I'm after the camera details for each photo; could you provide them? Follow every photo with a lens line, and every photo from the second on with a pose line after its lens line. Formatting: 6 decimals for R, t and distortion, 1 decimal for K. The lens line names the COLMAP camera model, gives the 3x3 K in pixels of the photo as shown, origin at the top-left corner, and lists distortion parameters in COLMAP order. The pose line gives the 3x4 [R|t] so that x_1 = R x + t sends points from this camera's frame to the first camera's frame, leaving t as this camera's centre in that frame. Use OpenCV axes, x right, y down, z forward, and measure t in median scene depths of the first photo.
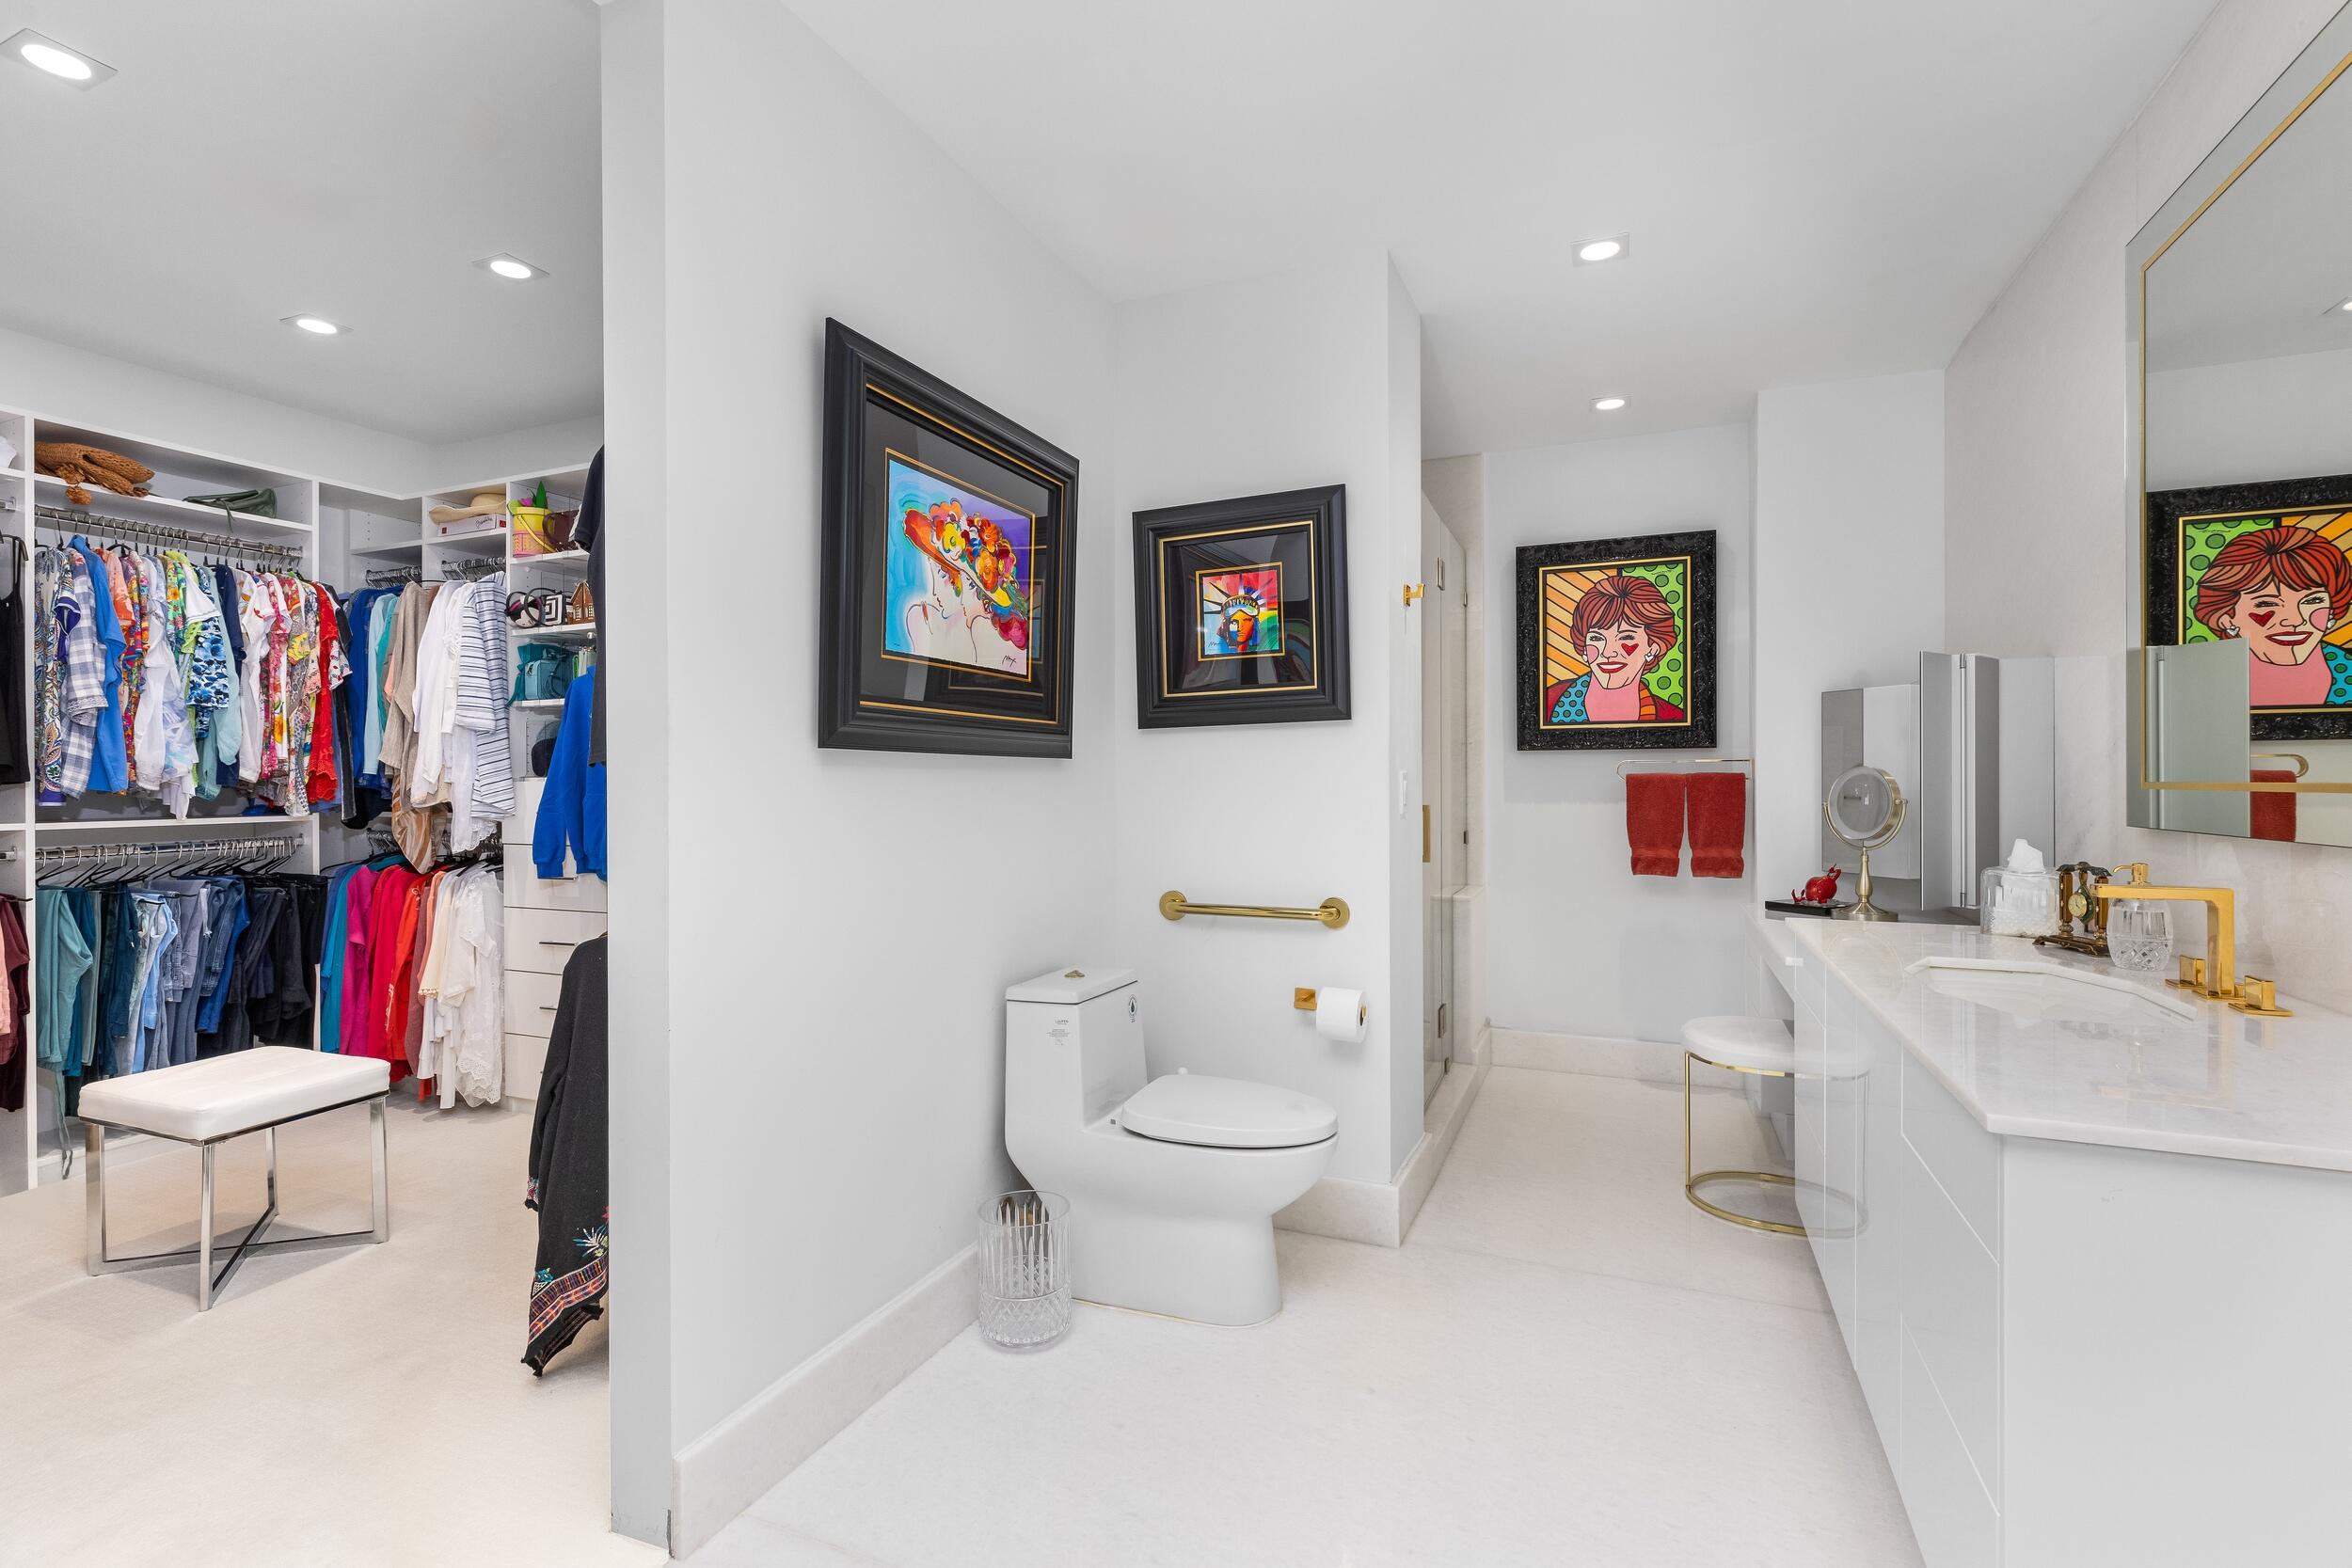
lens RADIAL K [[1060.8, 0, 1179.9], [0, 1060.8, 777.0], [0, 0, 1]] dist [-0.002857, -0.000310]
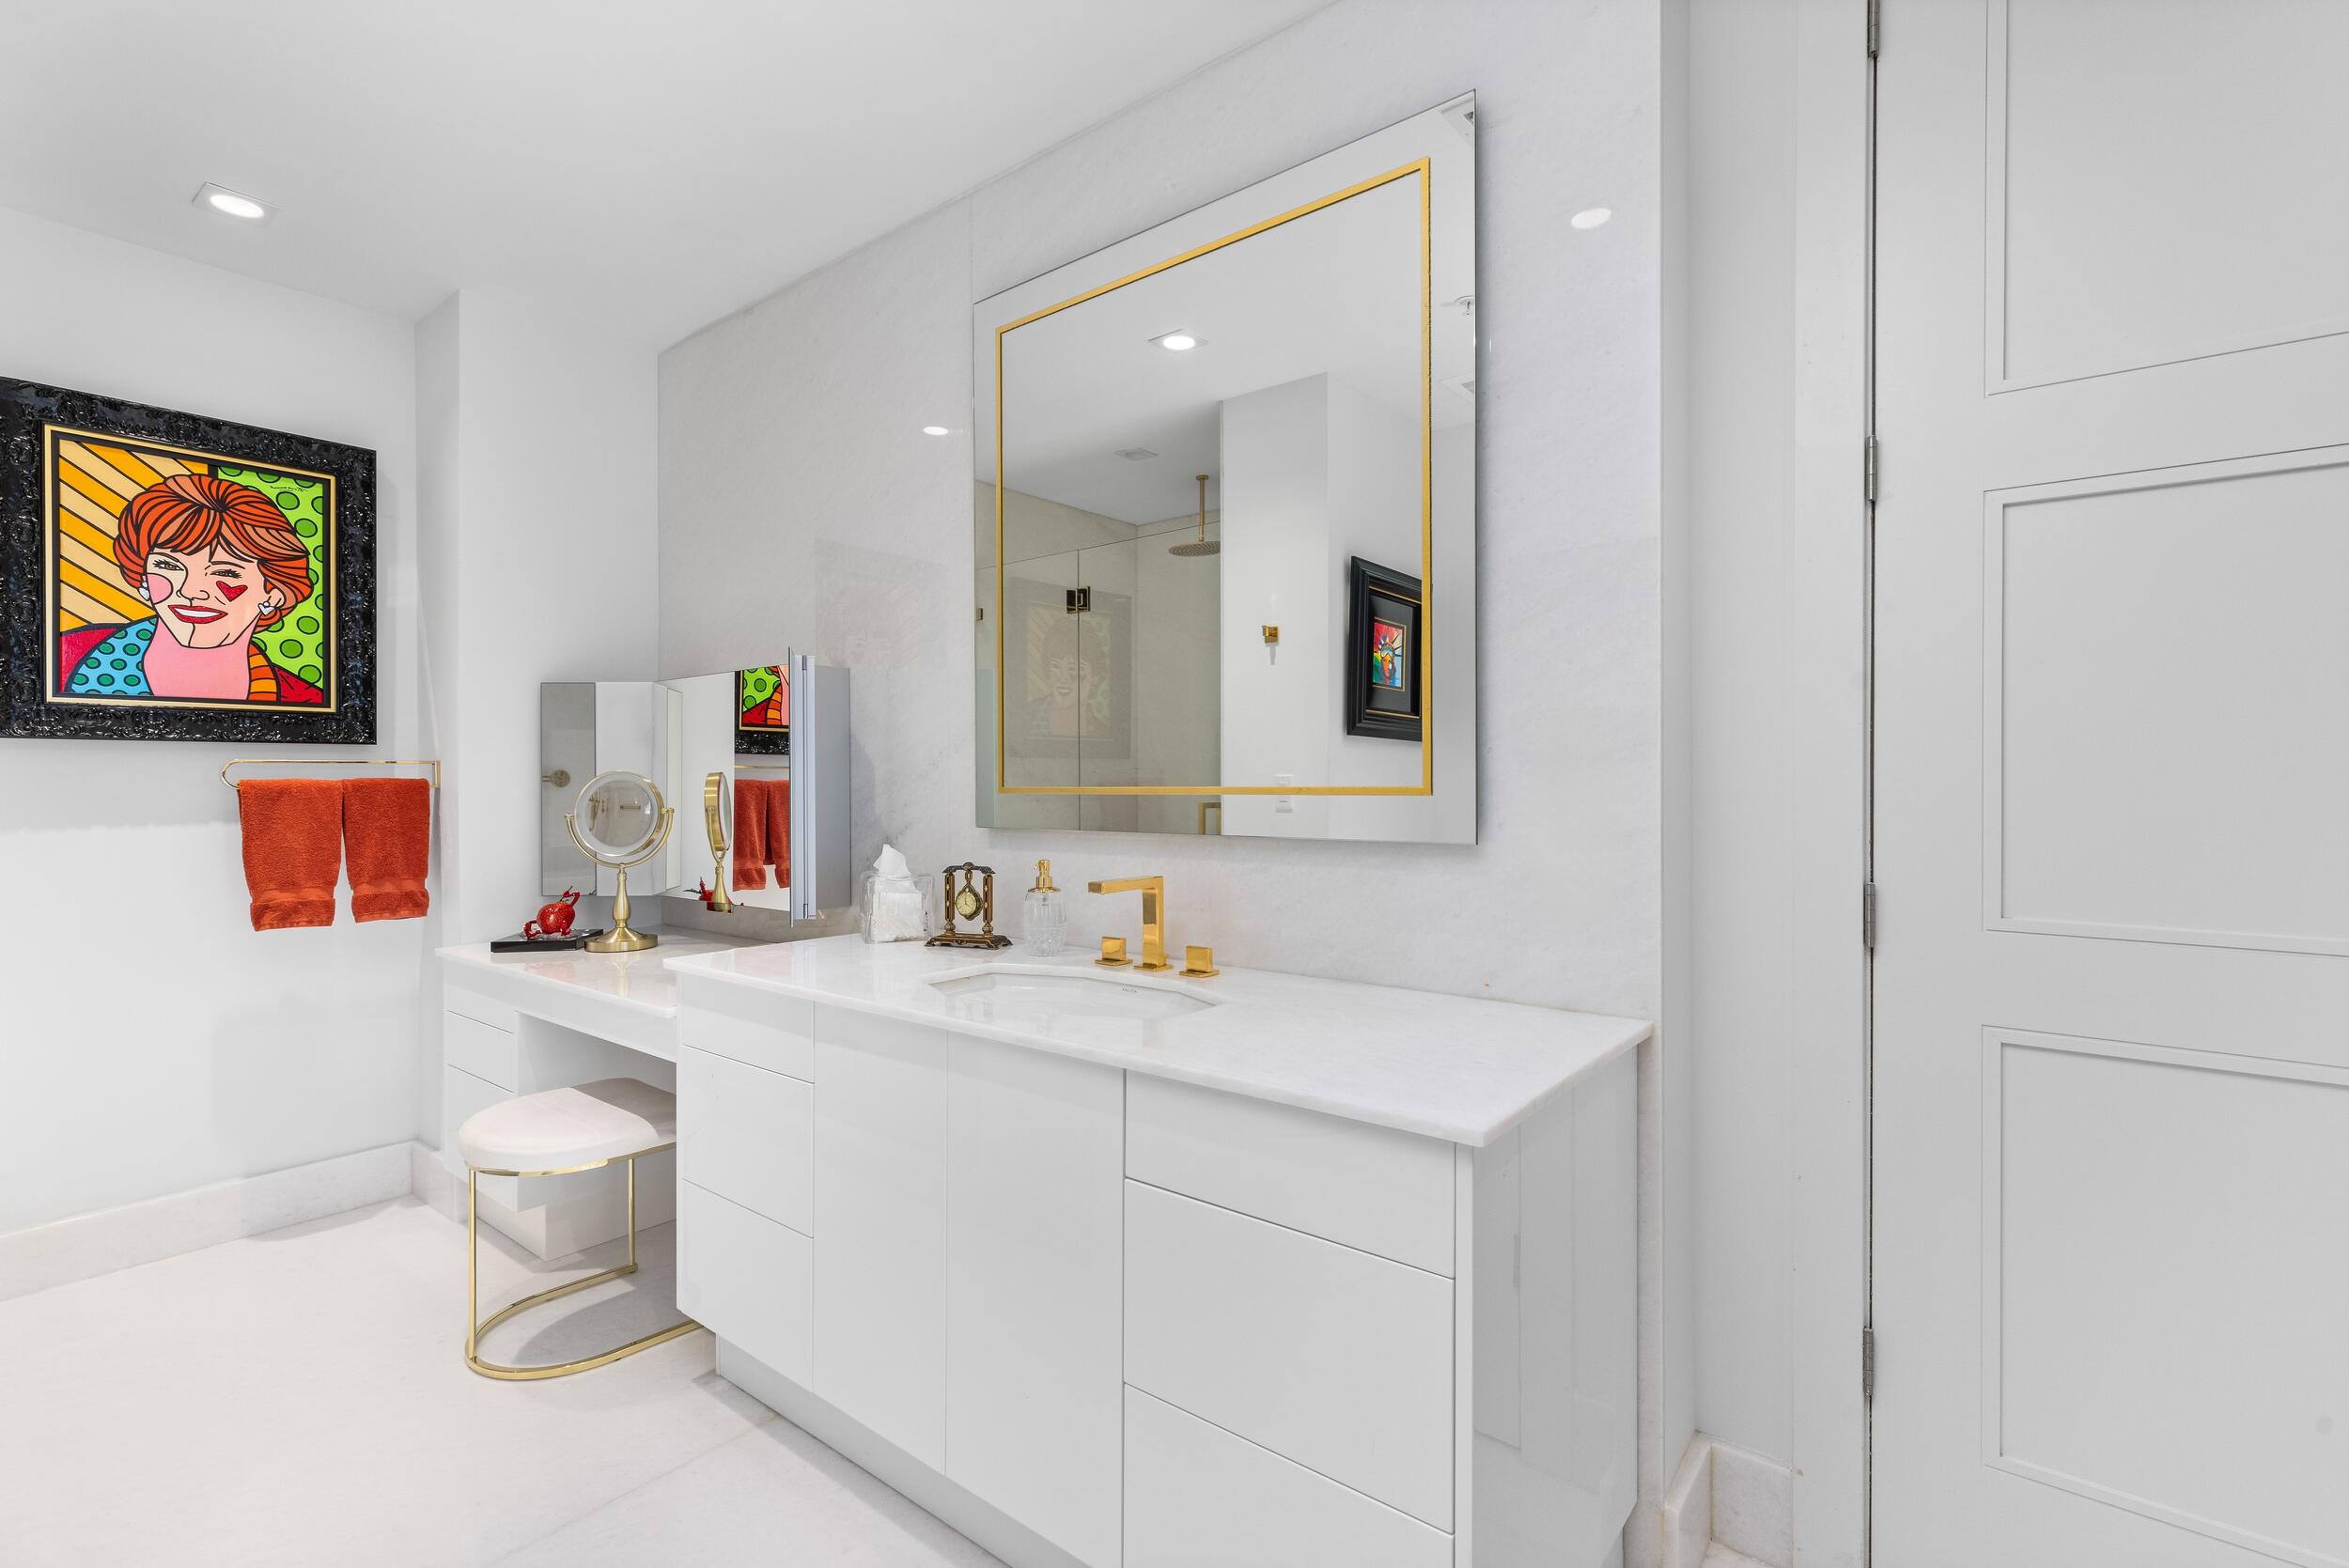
lens RADIAL K [[1059.5, 0, 1178.6], [0, 1059.5, 781.2], [0, 0, 1]] dist [-0.002857, -0.000310]
pose [[0.246007, 0.000293, 0.969268, -0.070620], [0.002435, 0.999997, -0.000920, -0.000076], [-0.969265, 0.002587, 0.246006, 0.268935]]
